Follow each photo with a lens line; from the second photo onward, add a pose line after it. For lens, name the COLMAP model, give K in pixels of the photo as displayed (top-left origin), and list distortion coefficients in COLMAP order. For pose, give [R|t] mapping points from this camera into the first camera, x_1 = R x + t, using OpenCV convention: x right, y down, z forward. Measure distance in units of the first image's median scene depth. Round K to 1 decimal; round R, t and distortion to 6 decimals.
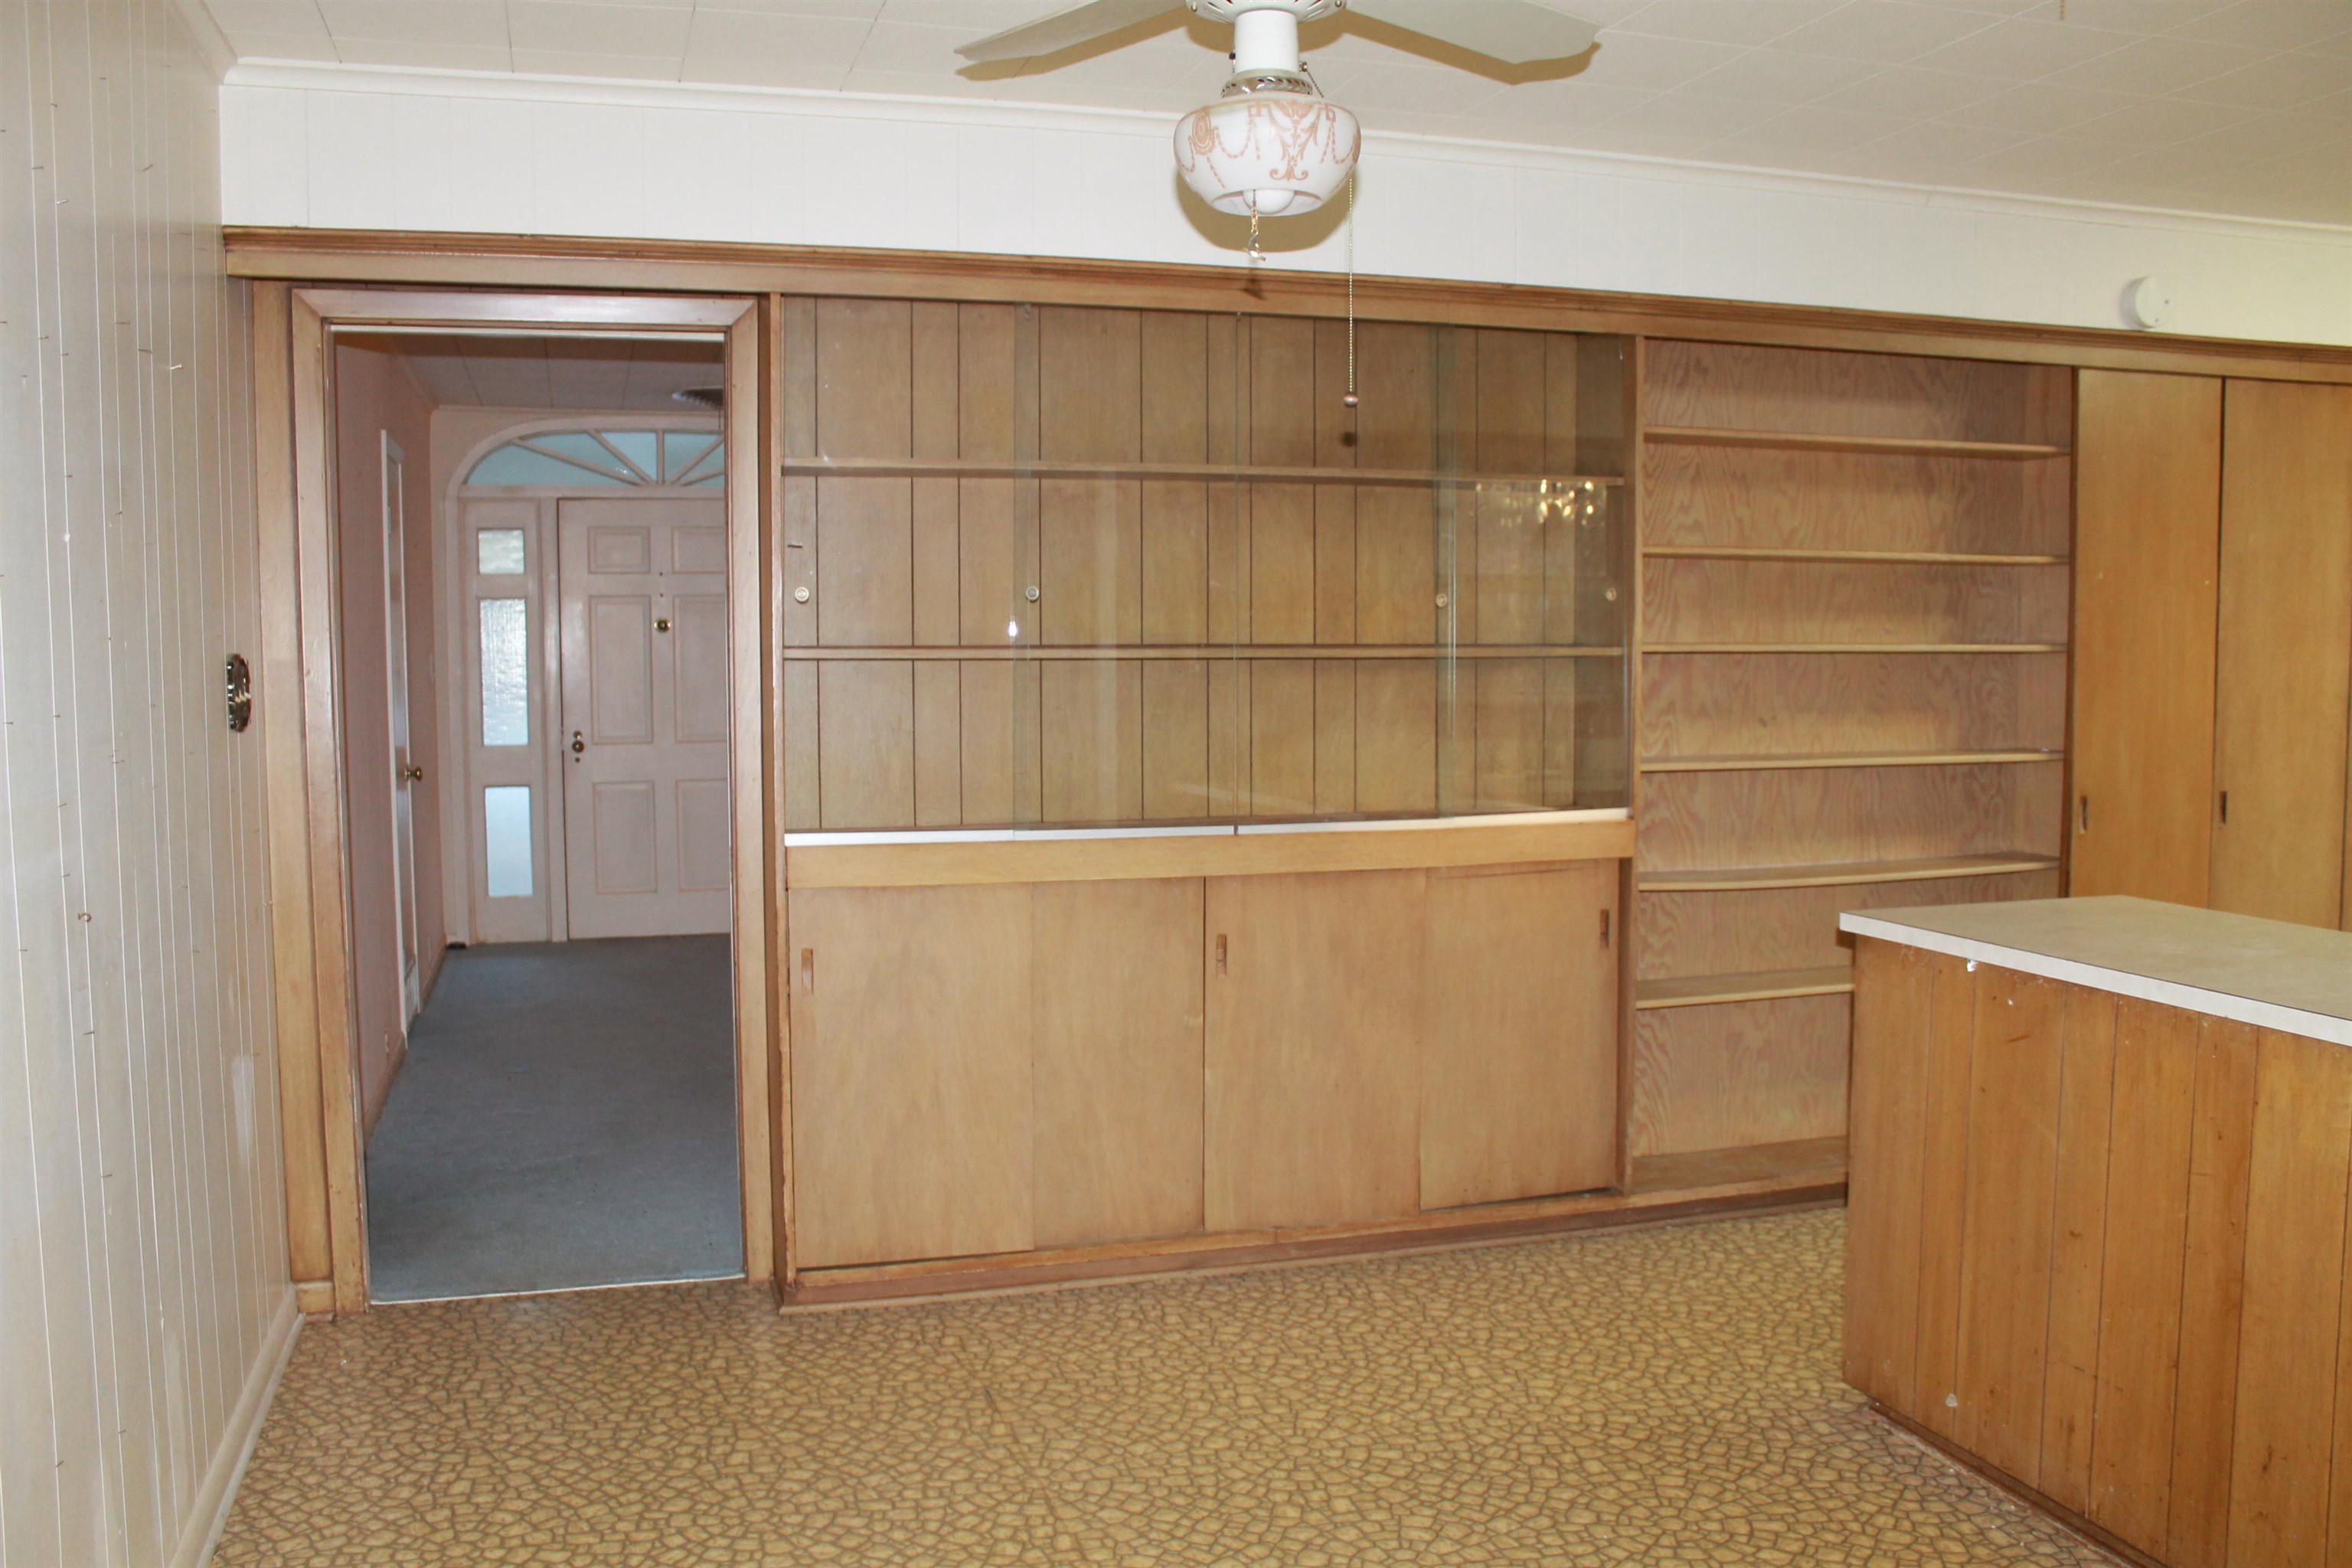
lens RADIAL K [[1978.3, 0, 1161.6], [0, 1978.3, 785.4], [0, 0, 1]] dist [-0.143423, 0.109126]
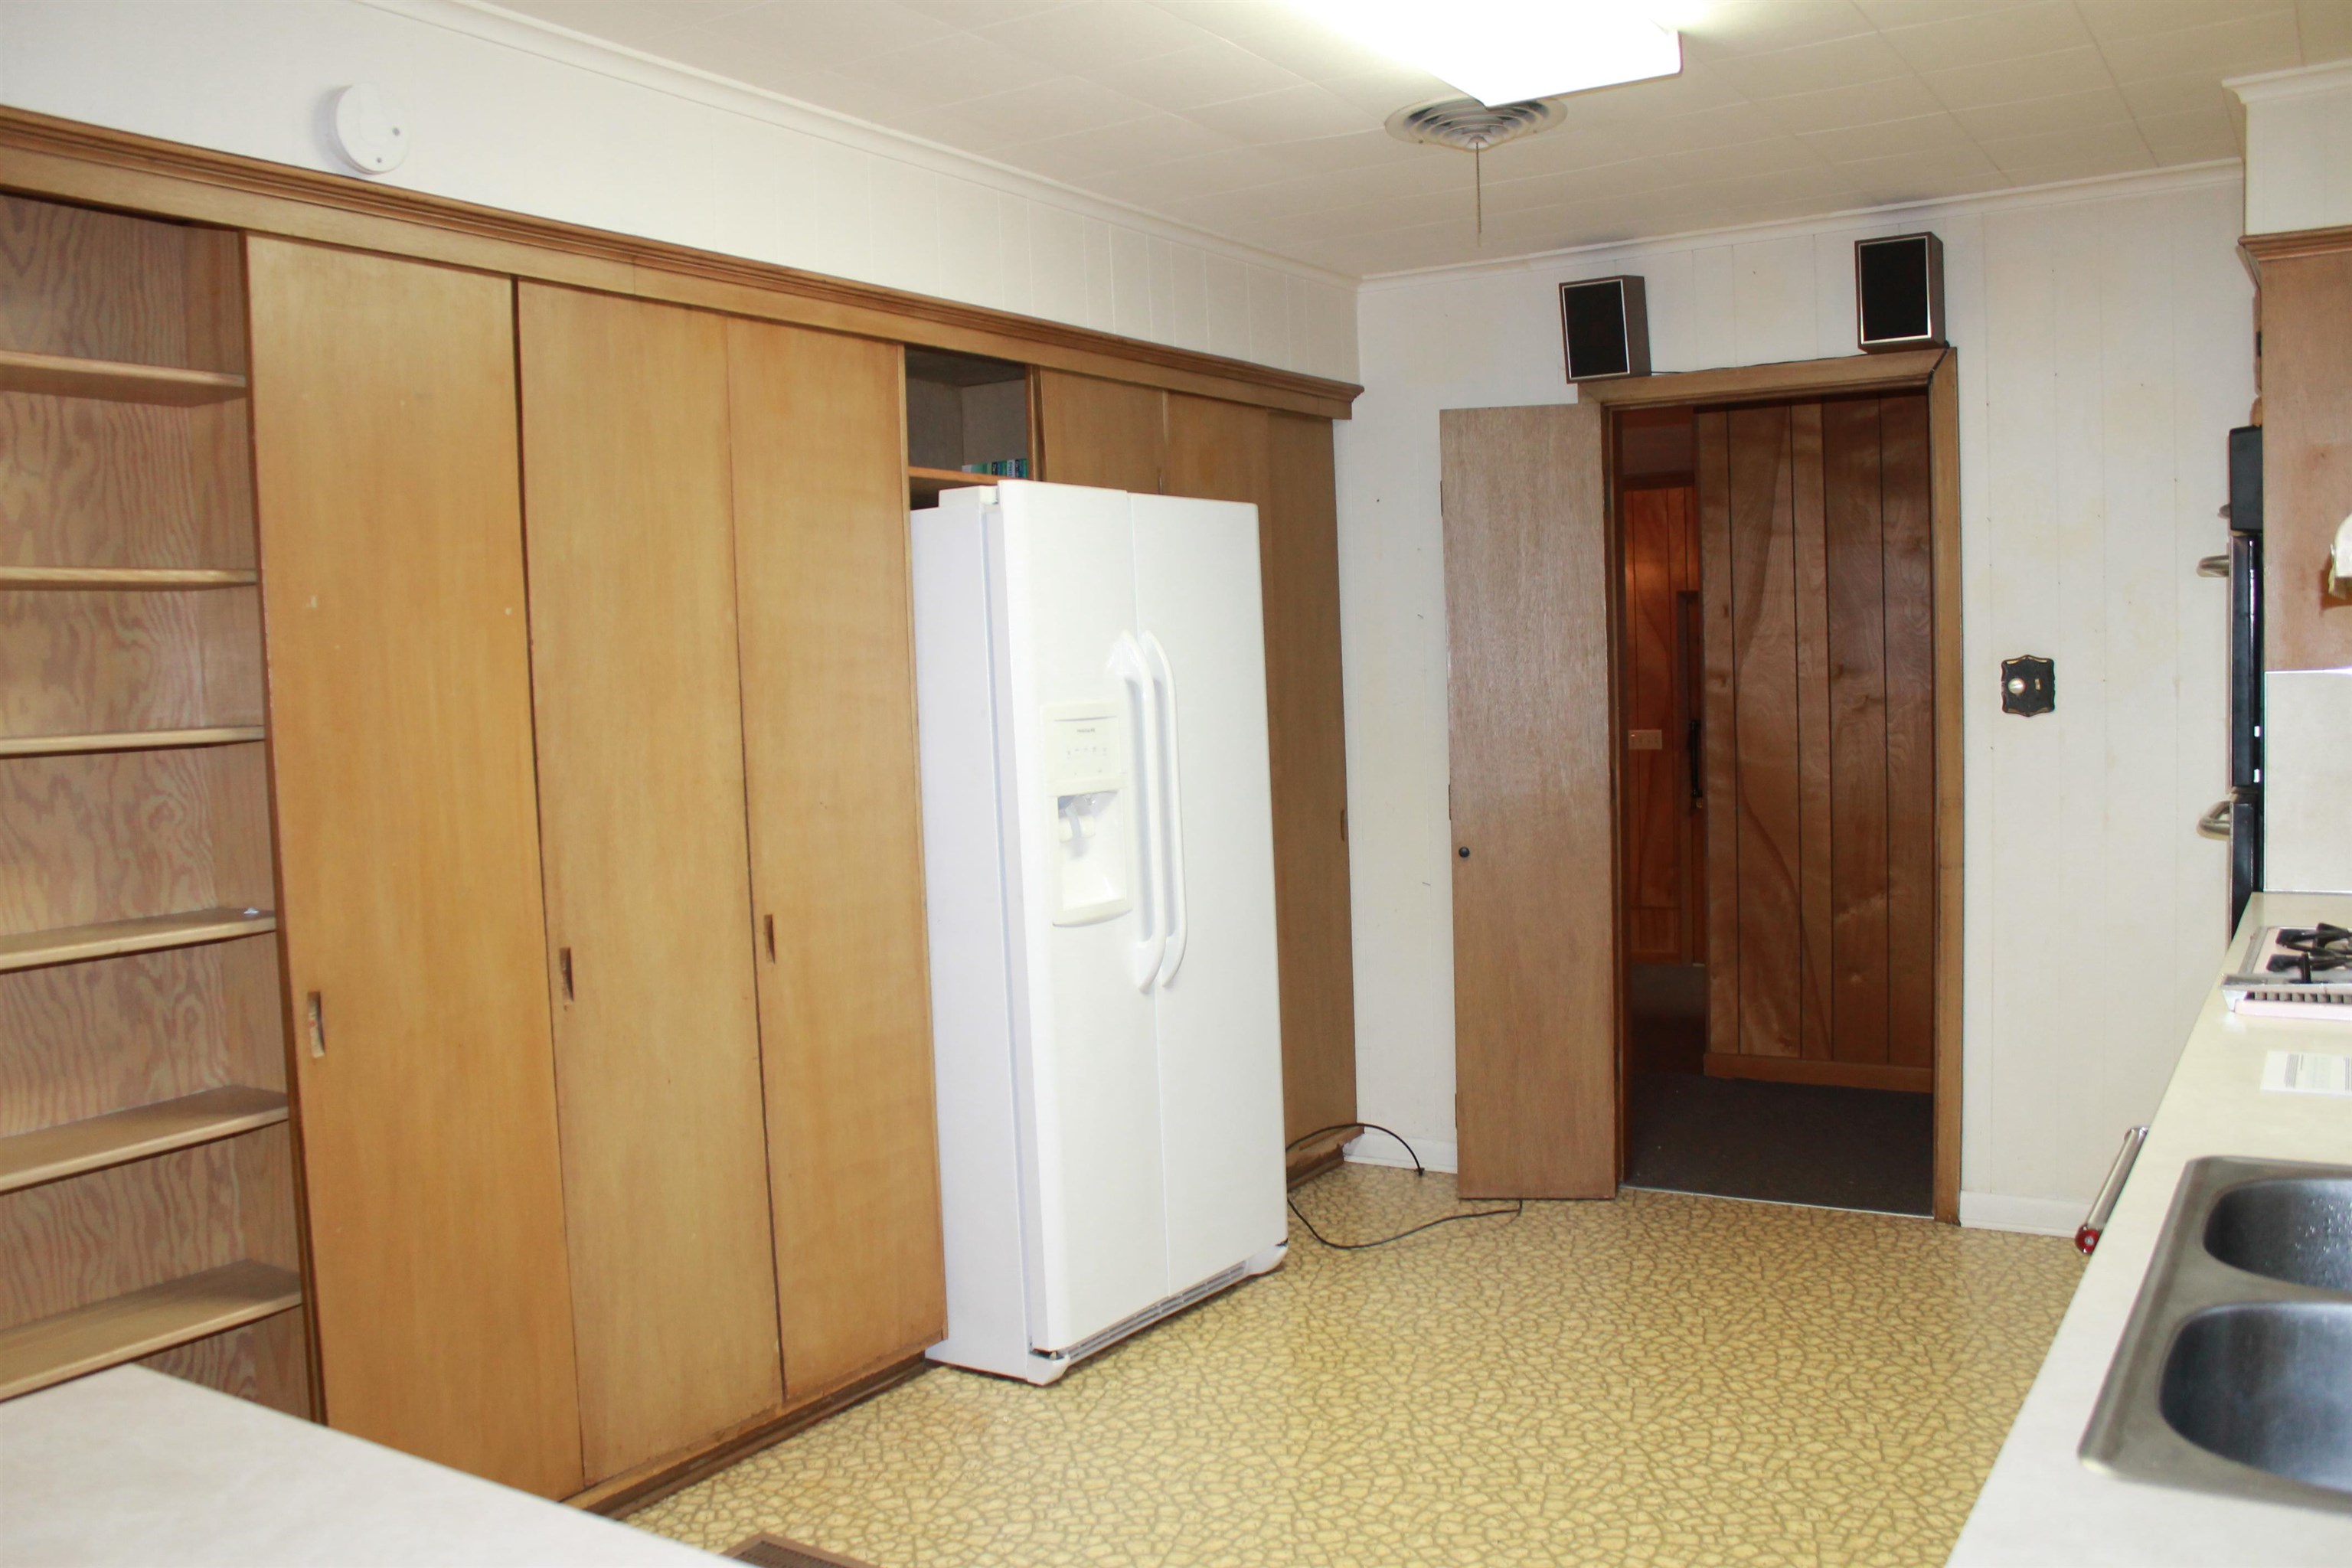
lens RADIAL K [[1978.3, 0, 1173.9], [0, 1978.3, 789.1], [0, 0, 1]] dist [-0.143423, 0.109126]
pose [[0.749850, -0.064542, 0.658452, 0.288997], [0.082789, 0.996561, 0.003403, -0.033607], [-0.656407, 0.051961, 0.752615, 0.390517]]
